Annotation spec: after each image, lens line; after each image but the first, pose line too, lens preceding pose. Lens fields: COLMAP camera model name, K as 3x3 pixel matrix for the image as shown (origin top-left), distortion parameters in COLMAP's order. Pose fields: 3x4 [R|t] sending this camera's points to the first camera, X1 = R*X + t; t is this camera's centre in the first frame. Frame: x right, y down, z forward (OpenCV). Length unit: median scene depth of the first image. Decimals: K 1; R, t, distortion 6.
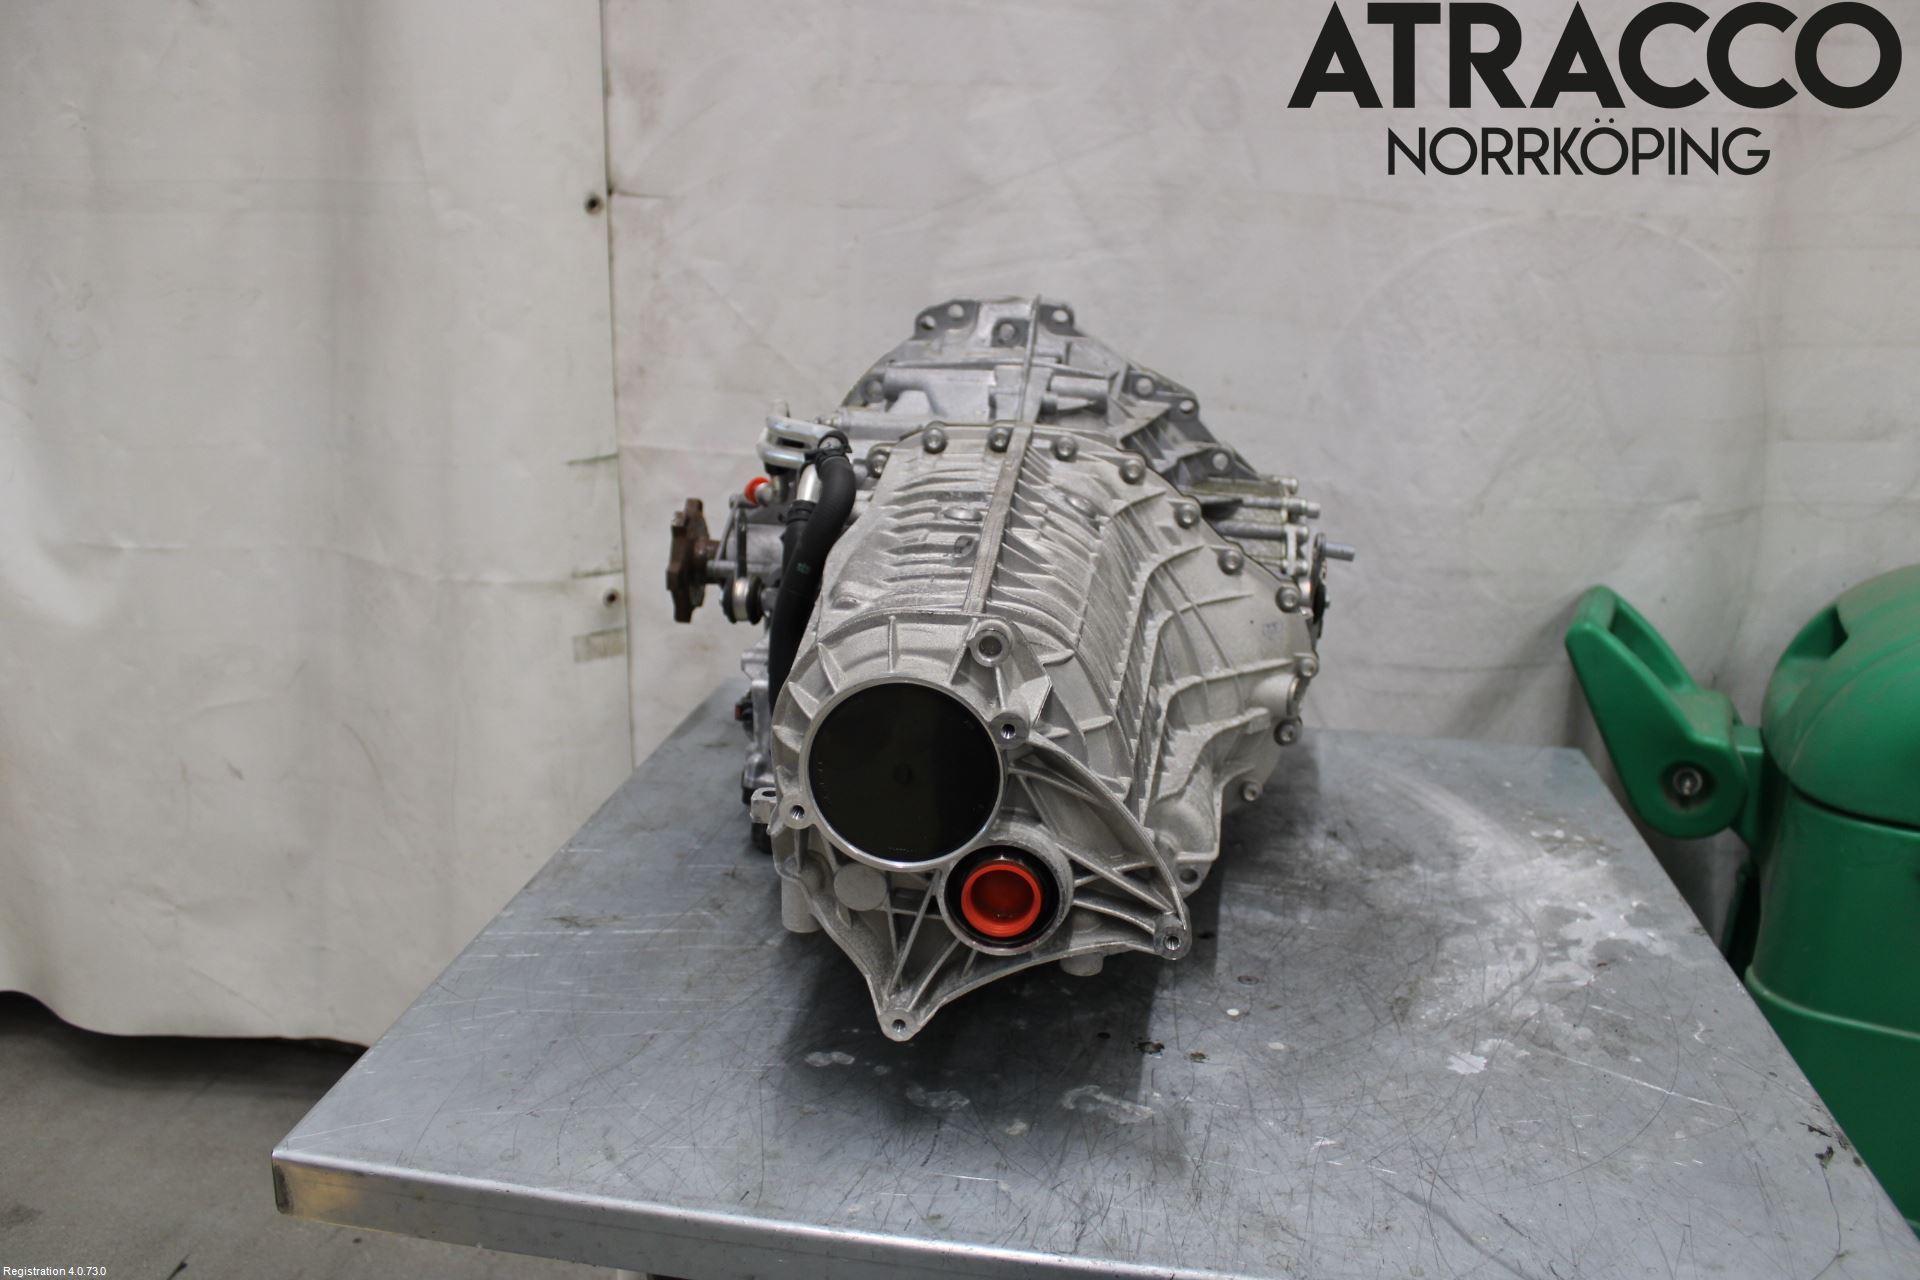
lens RADIAL K [[1604.6, 0, 960.0], [0, 1604.6, 640.0], [0, 0, 1]] dist [-0.161385, 0.144412]
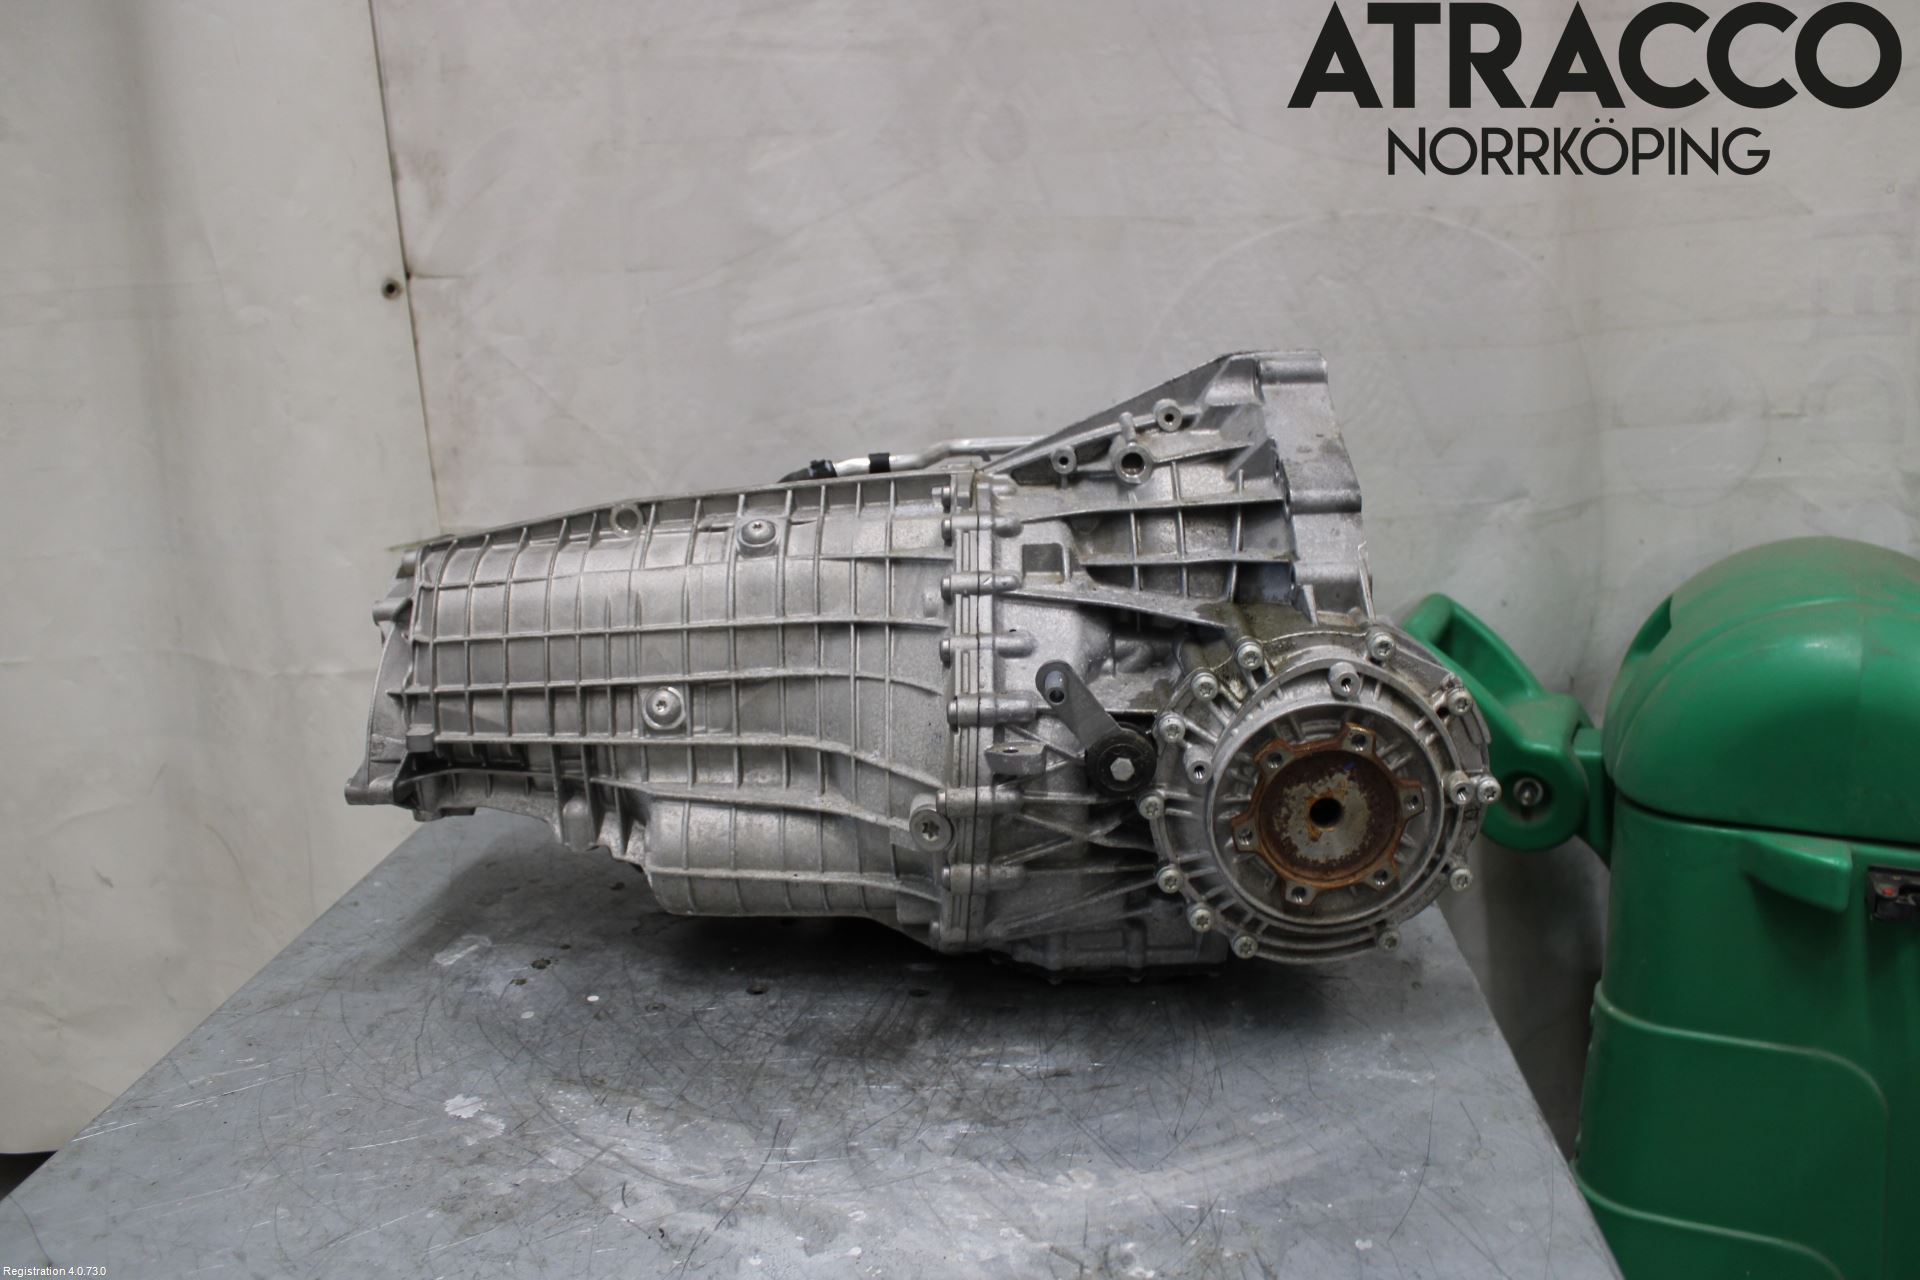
lens RADIAL K [[1604.6, 0, 960.0], [0, 1604.6, 640.0], [0, 0, 1]] dist [-0.161385, 0.144412]
pose [[0.997037, -0.073609, -0.022346, 0.133522], [0.072874, 0.996824, -0.032119, 0.003402], [0.024639, 0.030396, 0.999234, 0.023490]]
